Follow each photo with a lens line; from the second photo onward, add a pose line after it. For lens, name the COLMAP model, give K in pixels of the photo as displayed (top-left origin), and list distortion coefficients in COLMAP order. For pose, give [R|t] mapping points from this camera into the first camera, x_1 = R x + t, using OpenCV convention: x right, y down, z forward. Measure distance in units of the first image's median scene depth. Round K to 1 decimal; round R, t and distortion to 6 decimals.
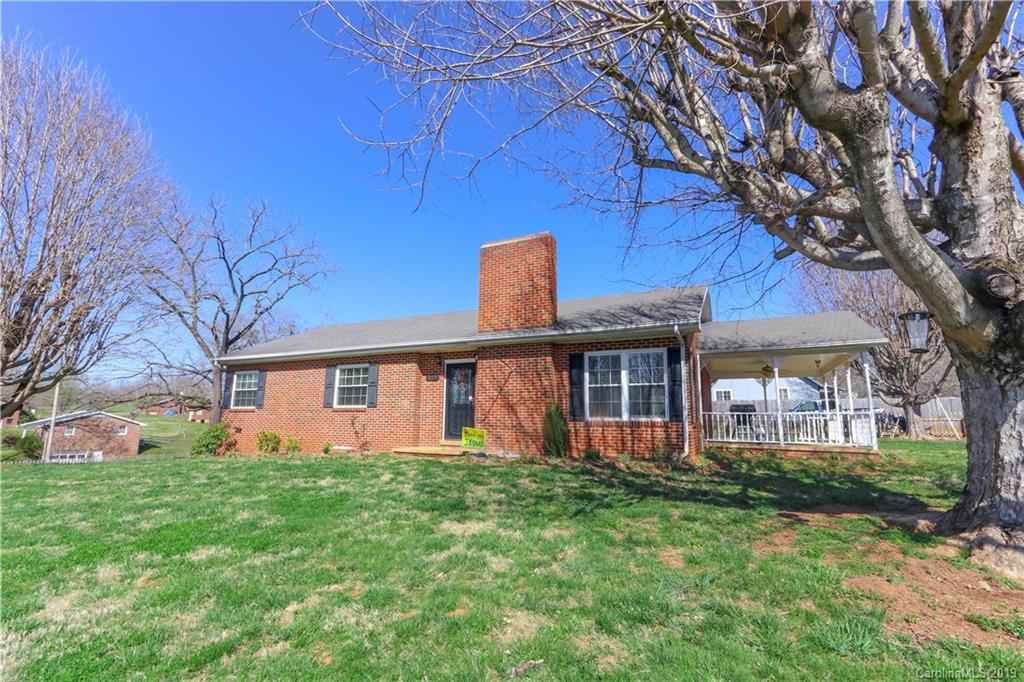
lens RADIAL K [[506.9, 0, 512.0], [0, 506.9, 341.0], [0, 0, 1]] dist [-0.001030, 0.000212]
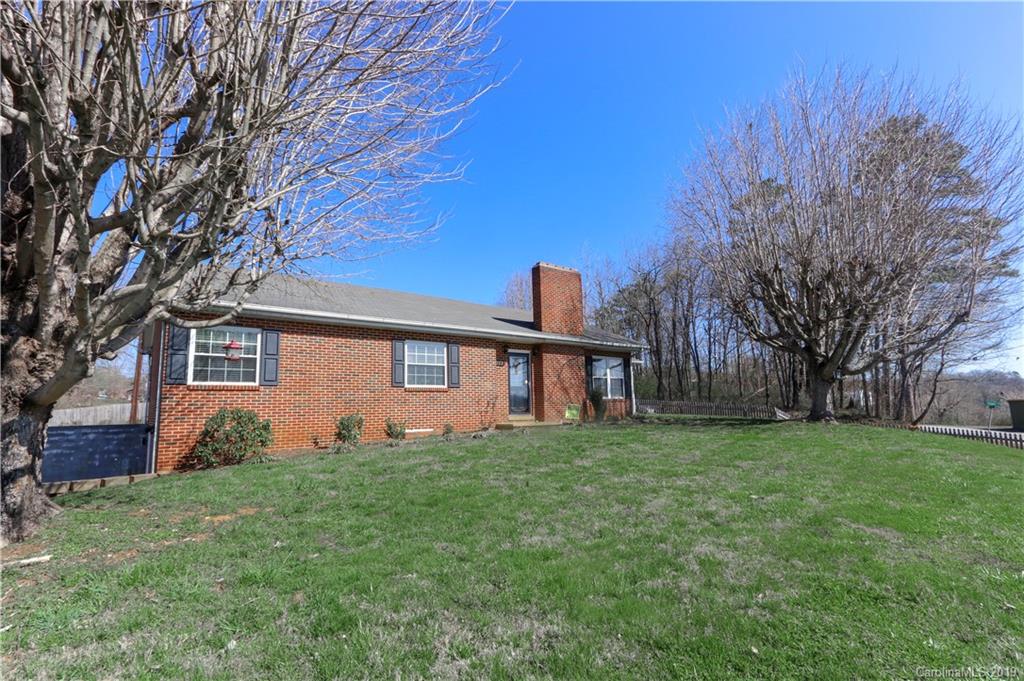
lens RADIAL K [[474.1, 0, 514.8], [0, 474.1, 350.4], [0, 0, 1]] dist [-0.000253, 0.000138]
pose [[0.416506, 0.087105, 0.904951, -1.080882], [-0.128702, 0.991024, -0.036154, 0.076020], [-0.899977, -0.101411, 0.423978, 0.498485]]
